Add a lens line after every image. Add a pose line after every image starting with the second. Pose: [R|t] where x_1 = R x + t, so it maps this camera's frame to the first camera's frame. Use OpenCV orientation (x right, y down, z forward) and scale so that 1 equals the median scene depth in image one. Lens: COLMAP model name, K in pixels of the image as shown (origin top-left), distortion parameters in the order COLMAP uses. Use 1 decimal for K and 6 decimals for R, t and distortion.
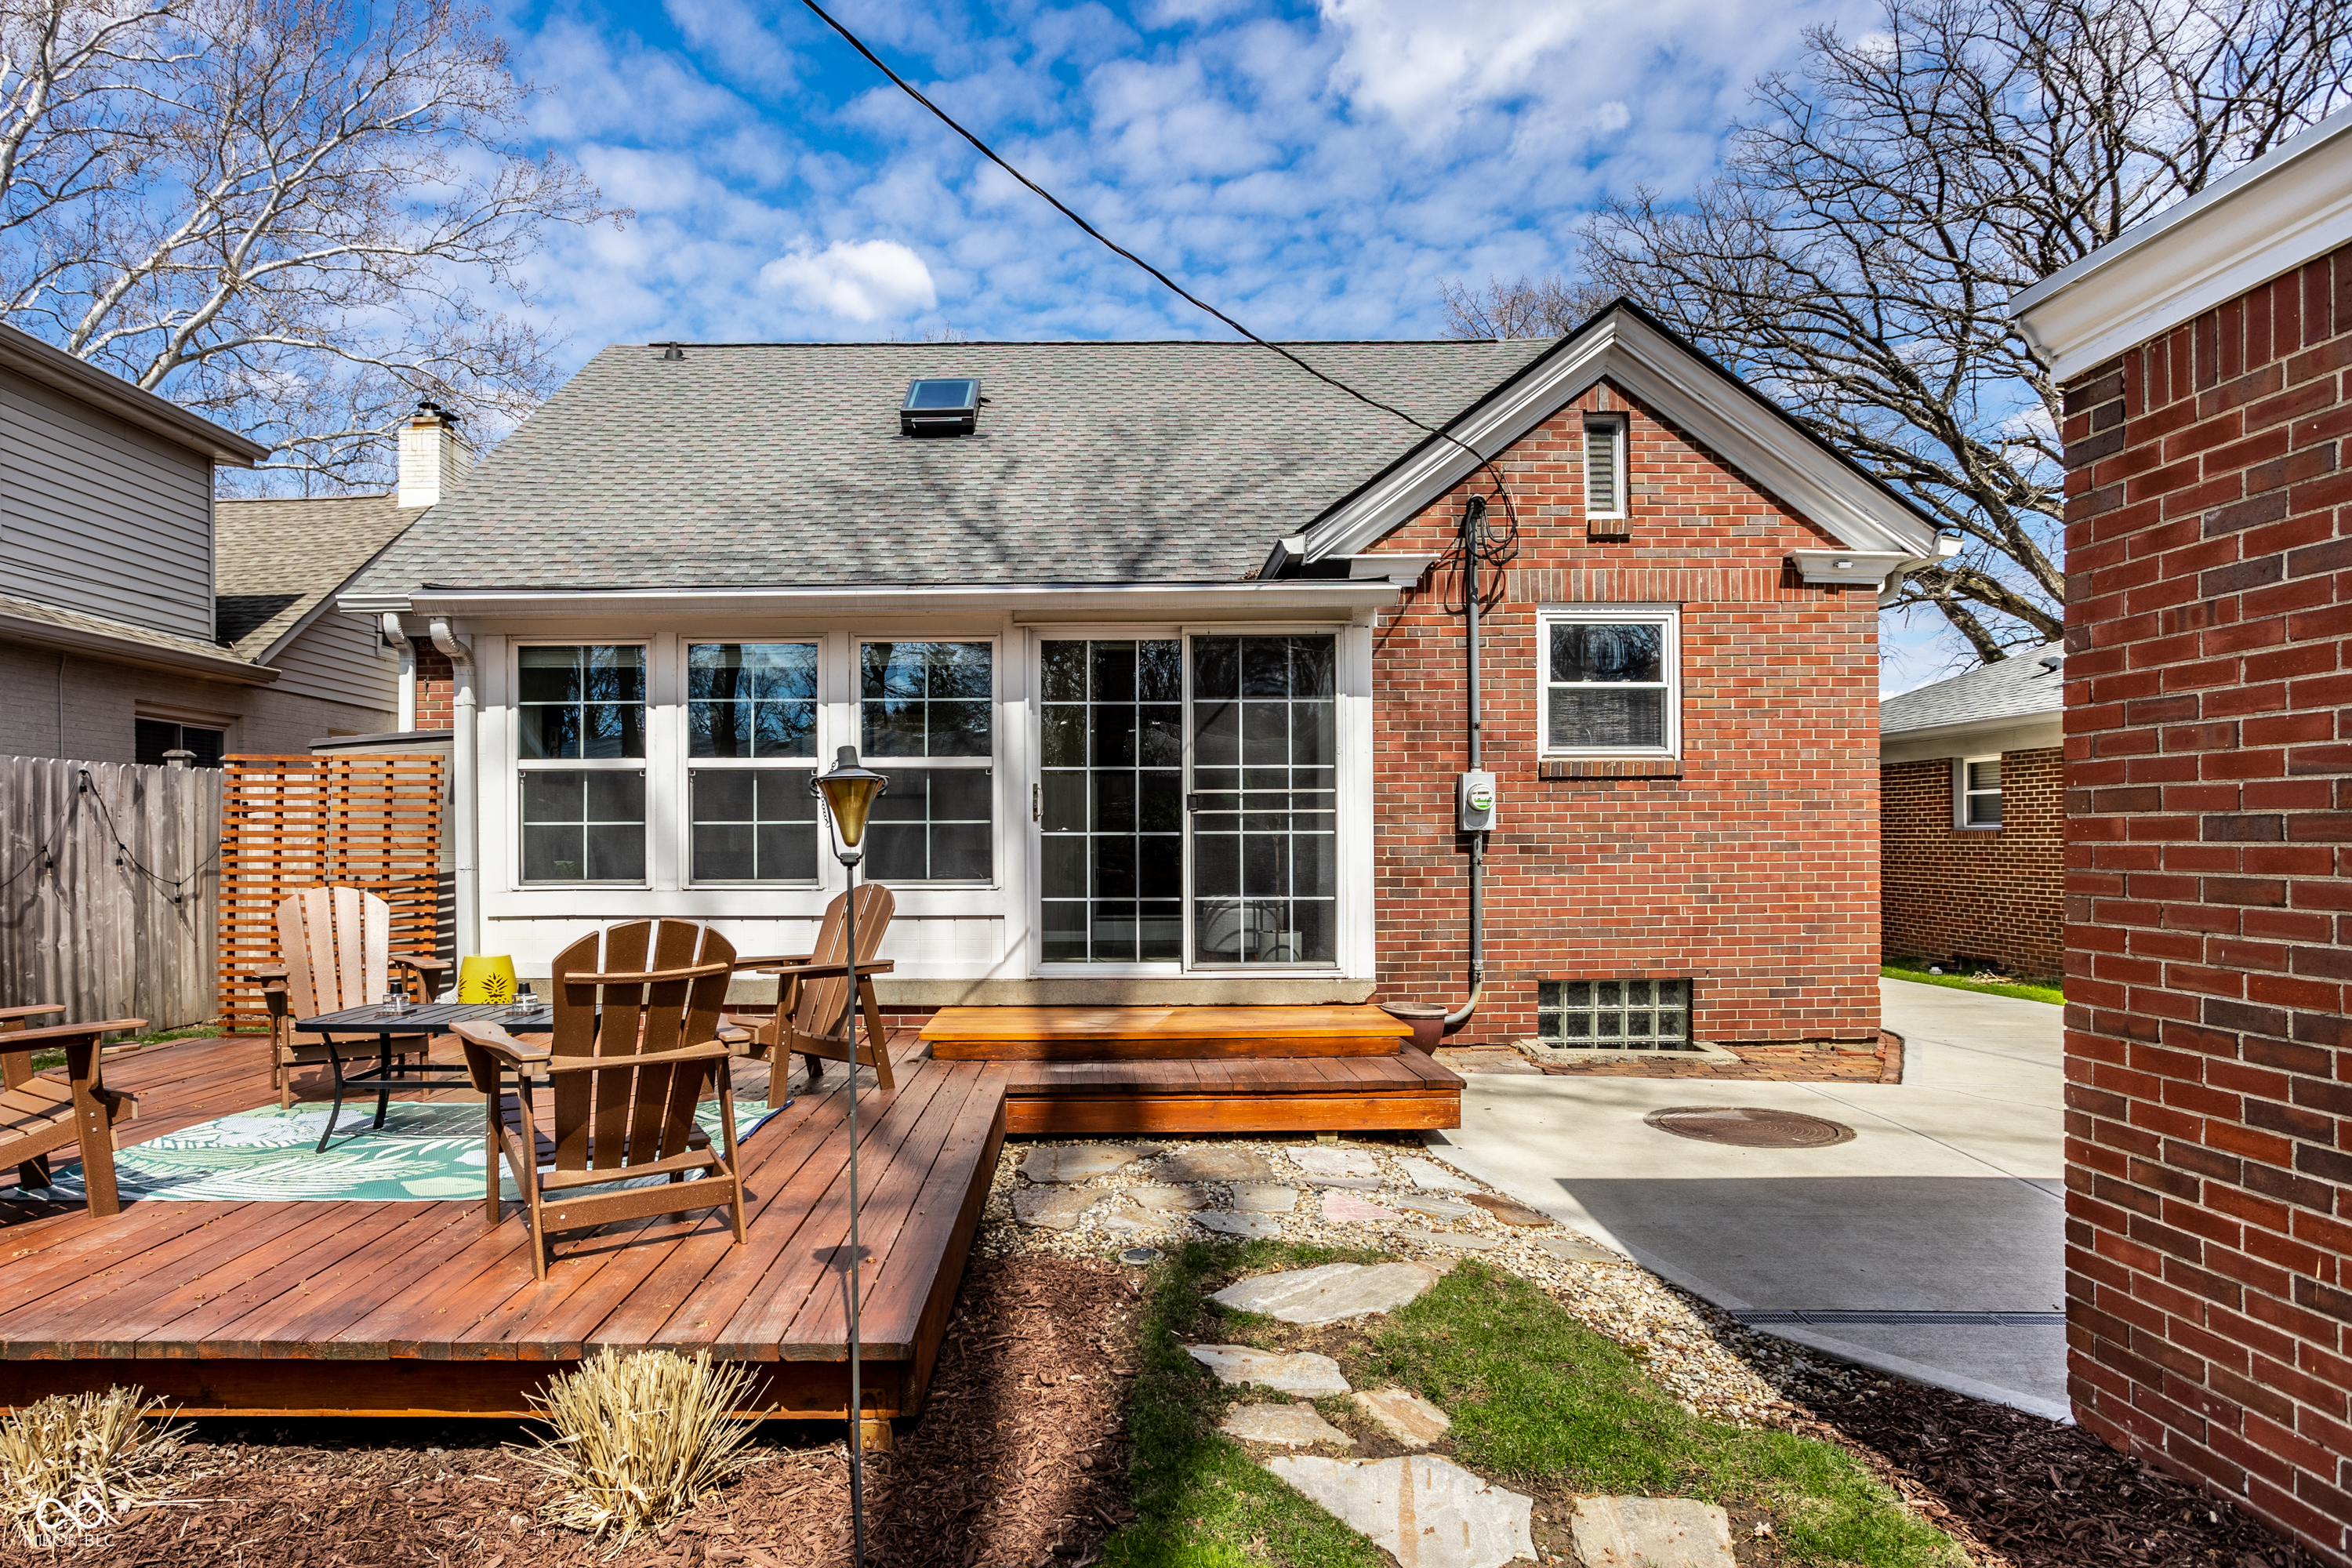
lens RADIAL K [[1250.0, 0, 1175.8], [0, 1250.0, 850.0], [0, 0, 1]] dist [-0.039027, 0.011323]
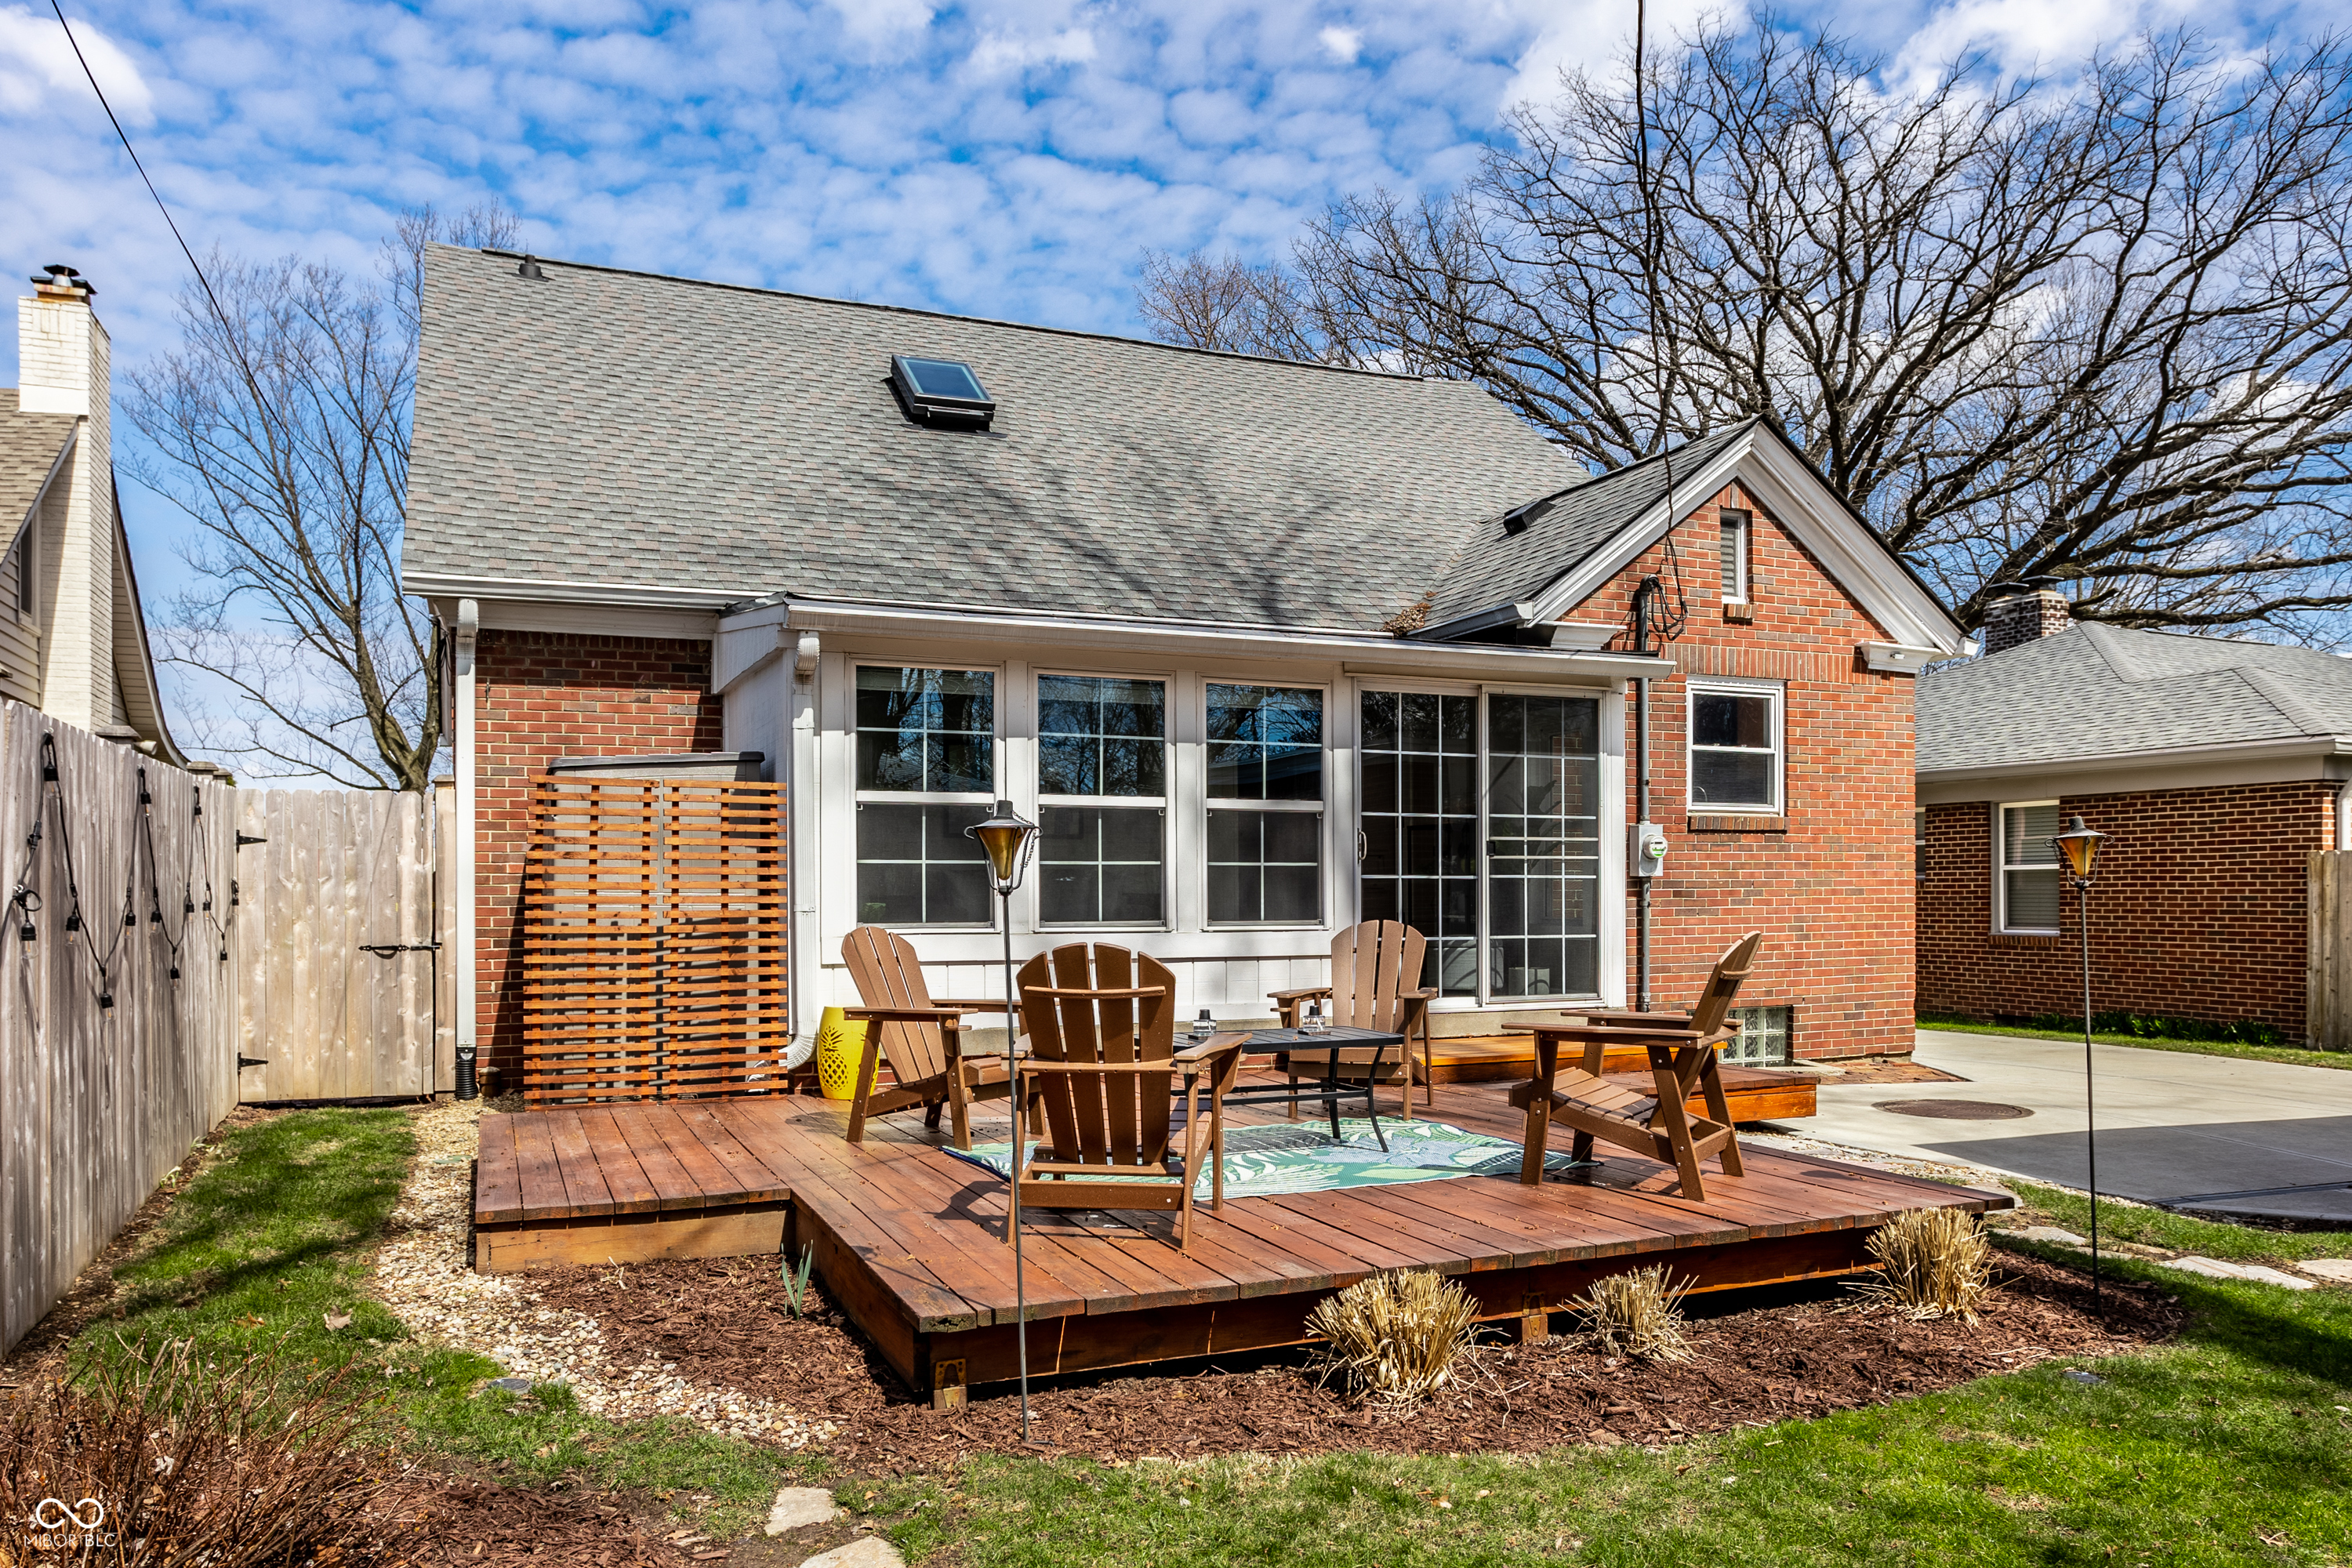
lens RADIAL K [[1588.4, 0, 1175.3], [0, 1588.4, 912.8], [0, 0, 1]] dist [-0.036213, 0.022562]
pose [[0.926388, -0.002184, 0.376565, -0.677027], [0.000991, 0.999994, 0.003360, 0.011544], [-0.376570, -0.002740, 0.926384, -0.149878]]
